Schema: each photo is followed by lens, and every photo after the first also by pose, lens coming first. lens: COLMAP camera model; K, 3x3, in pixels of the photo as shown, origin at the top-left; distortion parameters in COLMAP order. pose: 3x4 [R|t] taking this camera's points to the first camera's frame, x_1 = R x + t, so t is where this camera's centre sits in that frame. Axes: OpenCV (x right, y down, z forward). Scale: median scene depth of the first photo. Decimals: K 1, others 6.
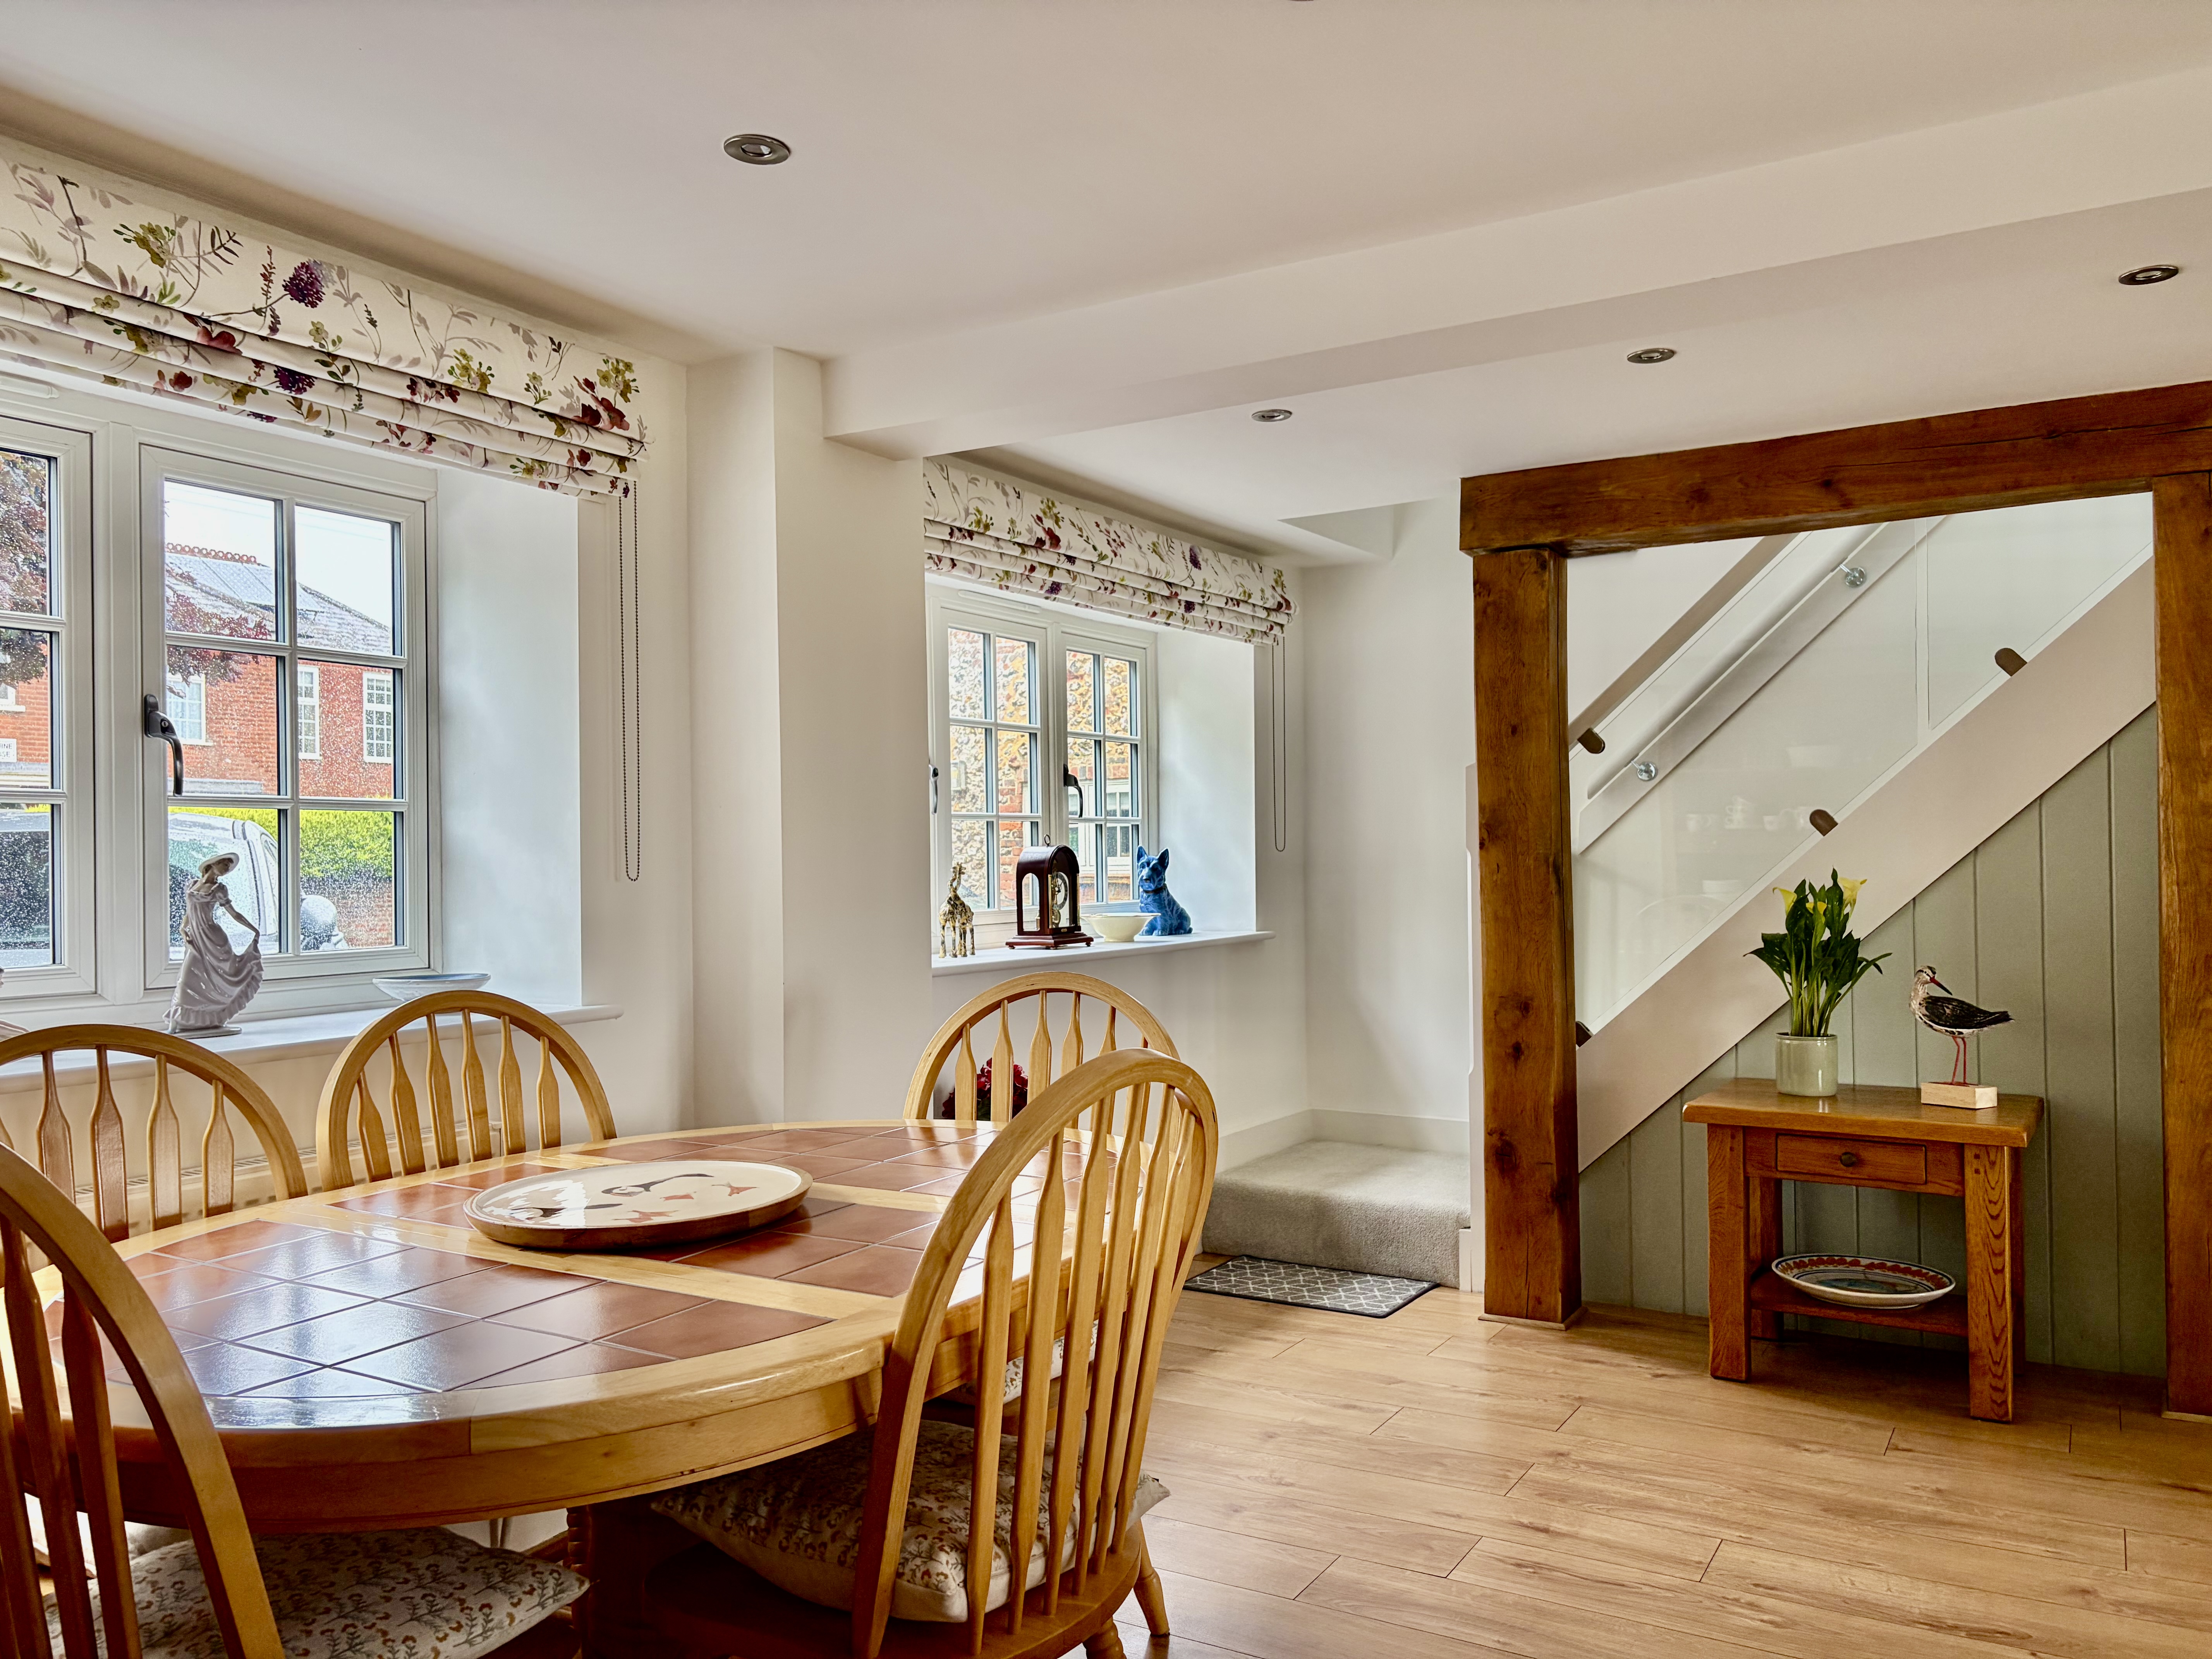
lens RADIAL K [[1647.6, 0, 1127.2], [0, 1647.6, 826.6], [0, 0, 1]] dist [0.026264, 0.002641]
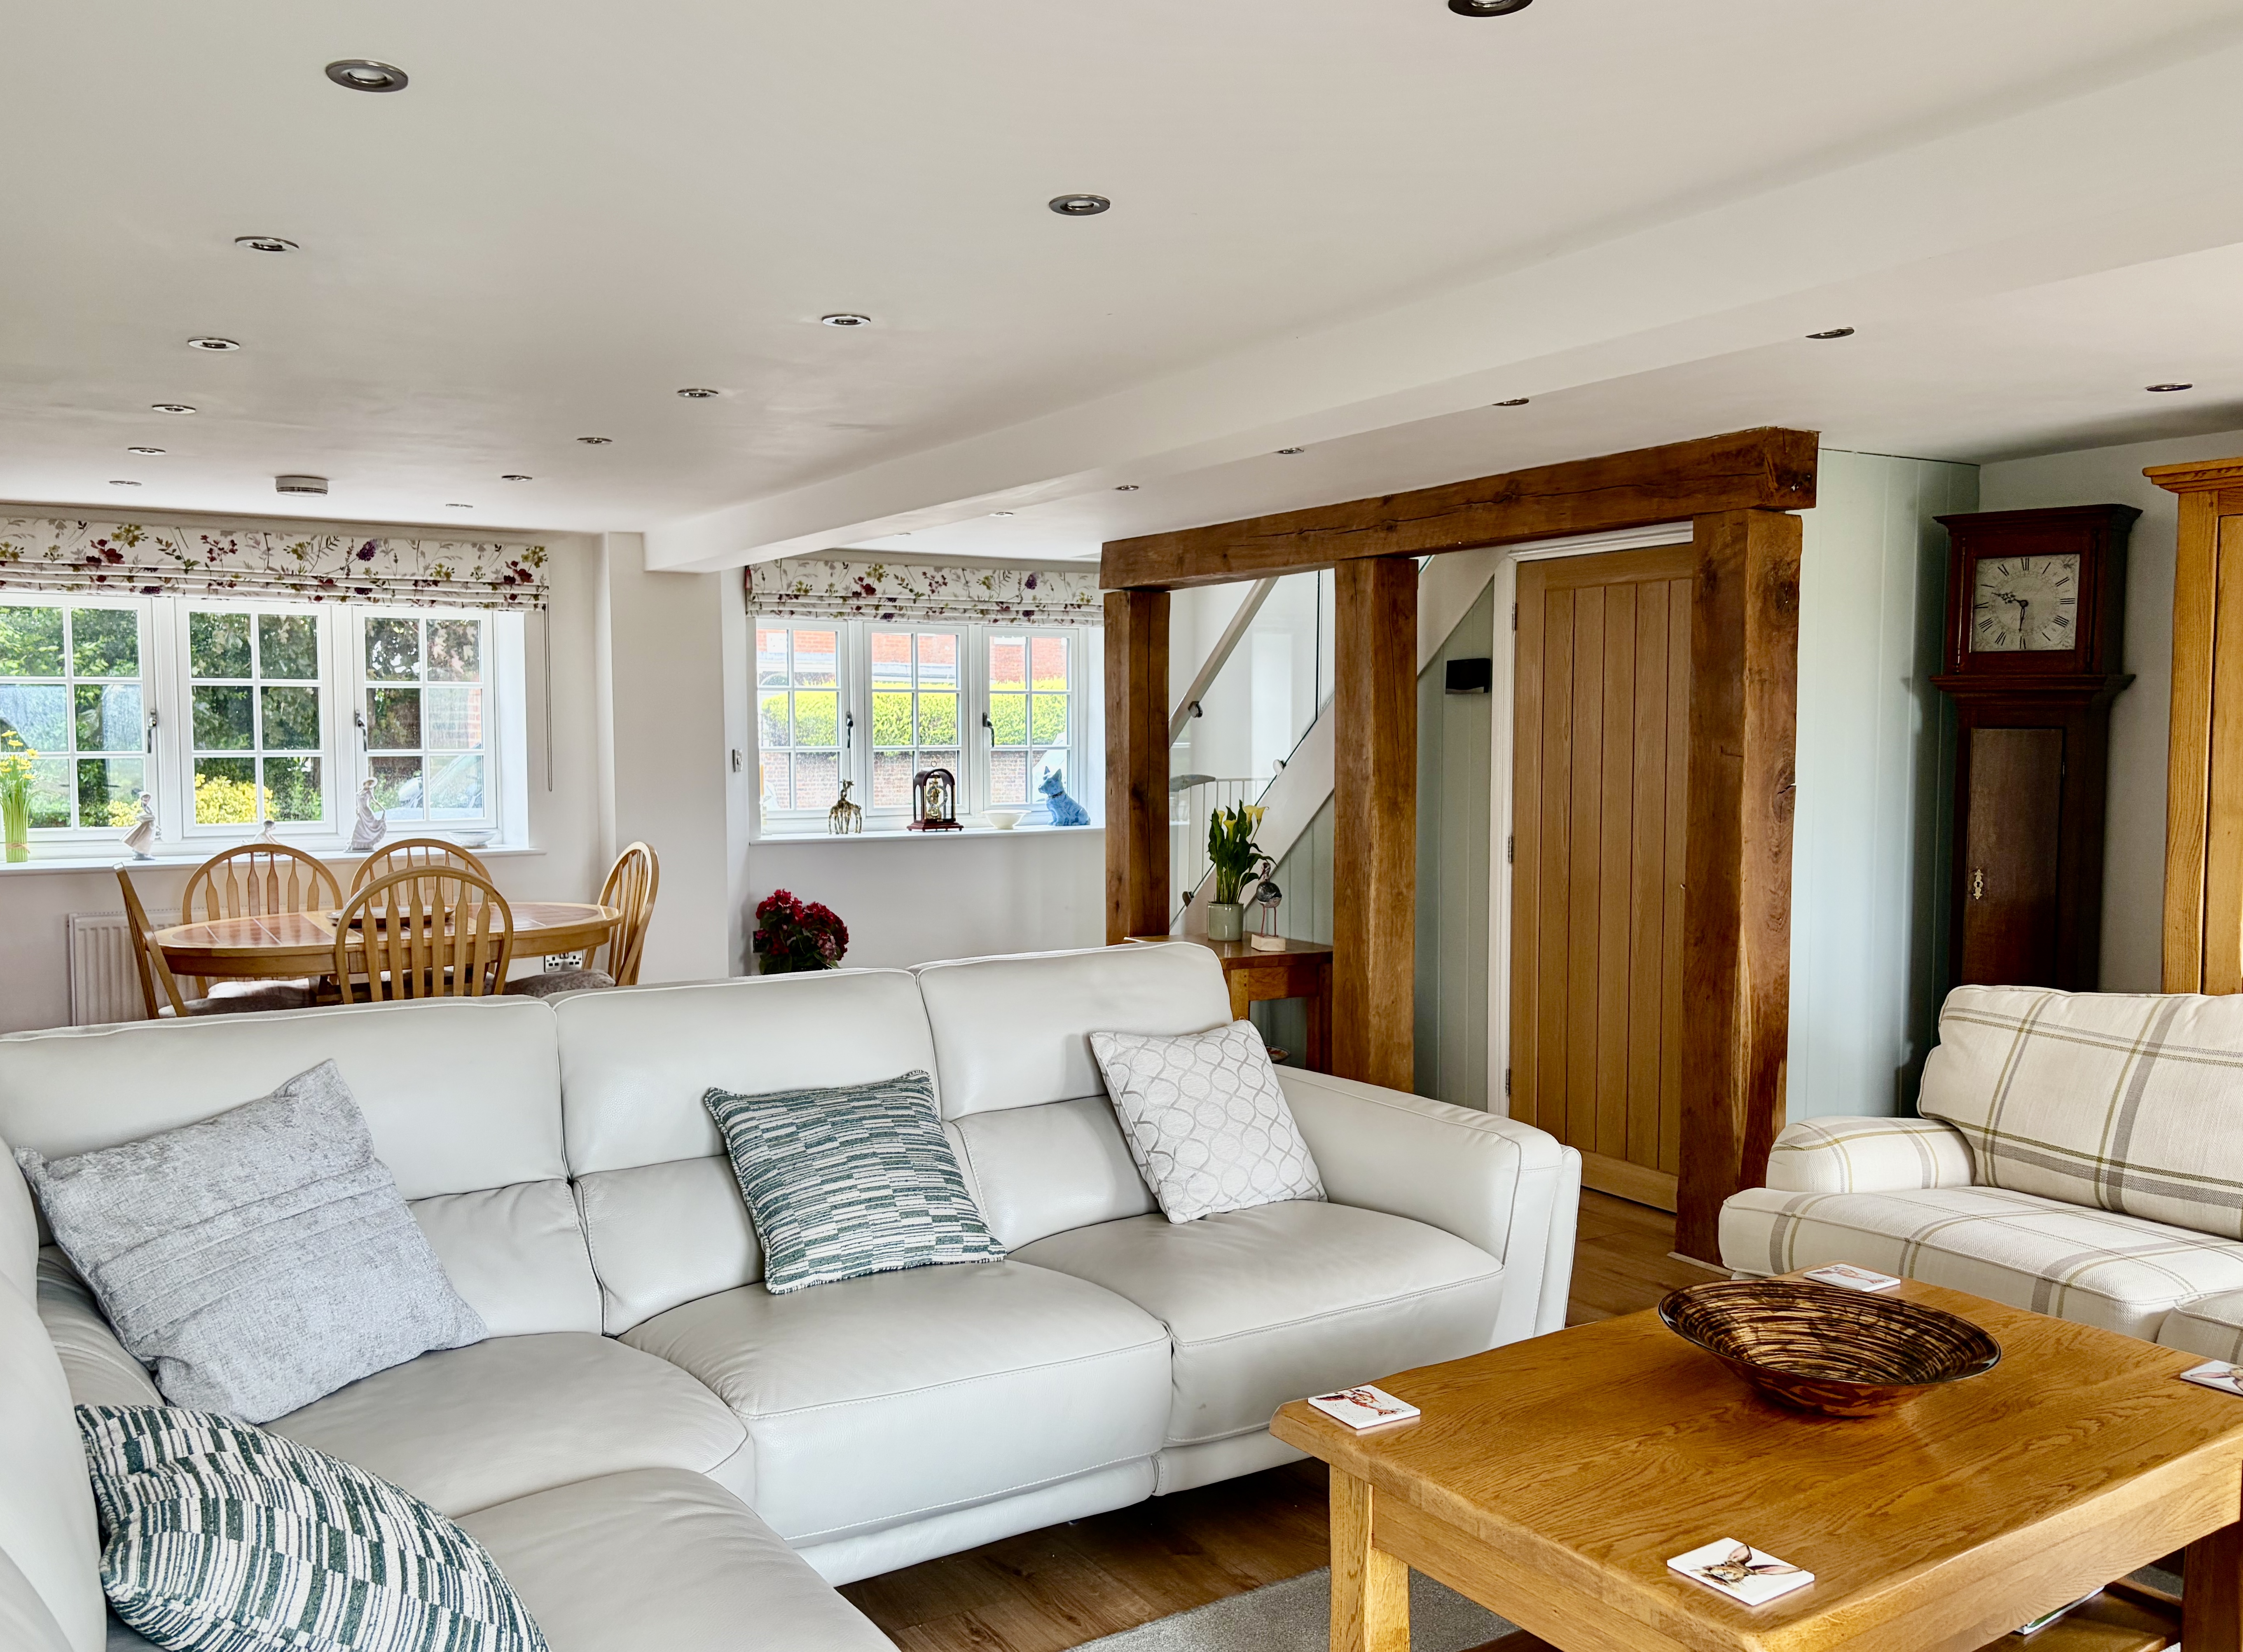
lens RADIAL K [[1670.8, 0, 1065.3], [0, 1670.8, 808.6], [0, 0, 1]] dist [0.026264, 0.002641]
pose [[0.891481, 0.033178, -0.451841, 1.303658], [-0.003741, 0.997820, 0.065887, -0.091123], [0.453042, -0.057047, 0.889662, -0.644547]]
